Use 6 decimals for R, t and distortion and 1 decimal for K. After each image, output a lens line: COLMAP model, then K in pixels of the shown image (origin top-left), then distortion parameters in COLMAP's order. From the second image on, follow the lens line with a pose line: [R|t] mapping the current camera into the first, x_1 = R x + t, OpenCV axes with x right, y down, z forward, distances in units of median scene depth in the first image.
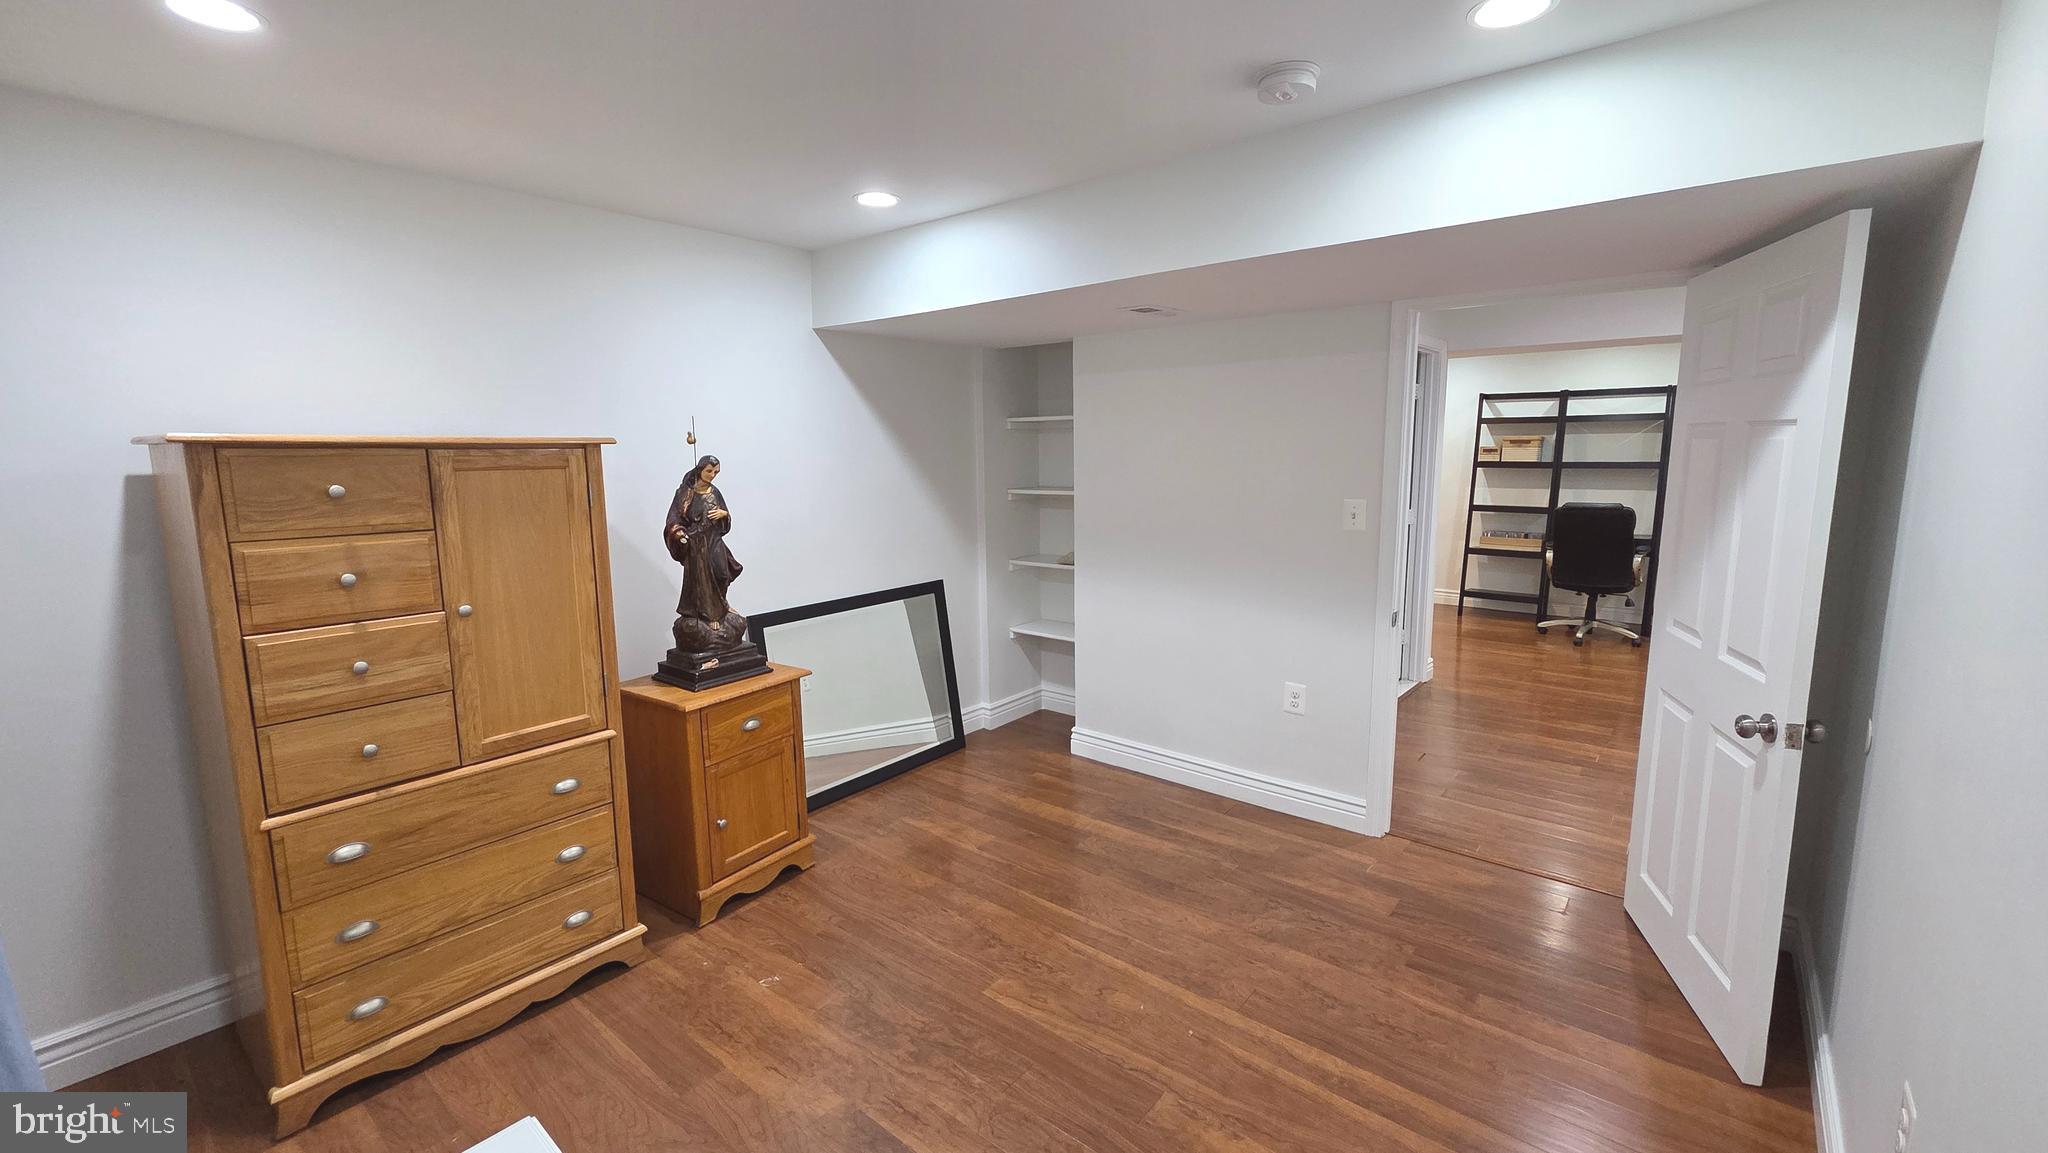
lens RADIAL K [[843.0, 0, 1018.7], [0, 843.0, 570.0], [0, 0, 1]] dist [0.002958, 0.000219]
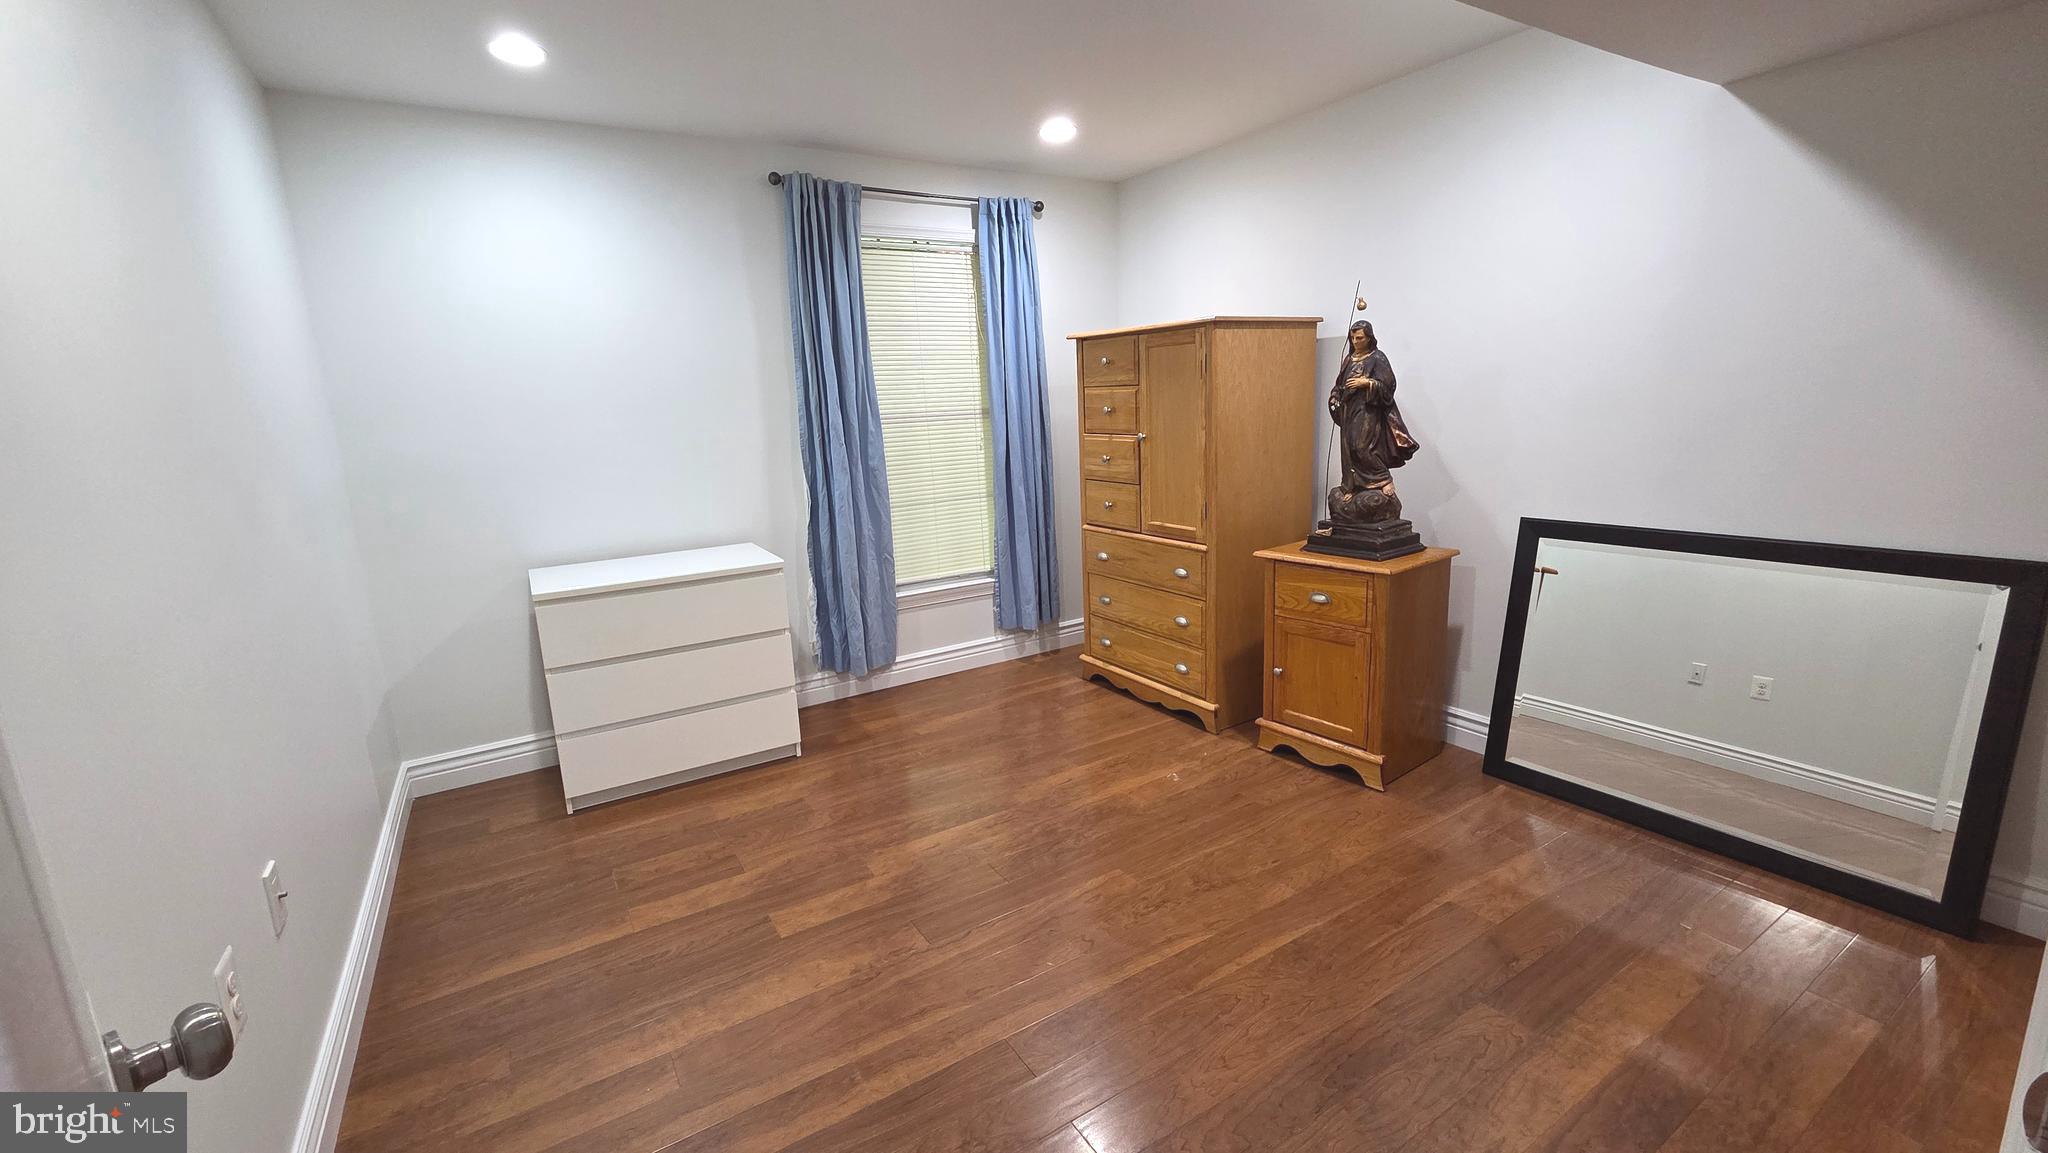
lens RADIAL K [[843.0, 0, 1020.3], [0, 843.0, 584.5], [0, 0, 1]] dist [0.002958, 0.000219]
pose [[-0.324202, 0.227088, -0.918327, 0.907646], [-0.089184, 0.959099, 0.268655, -0.087726], [0.941775, 0.168999, -0.290689, 1.220742]]
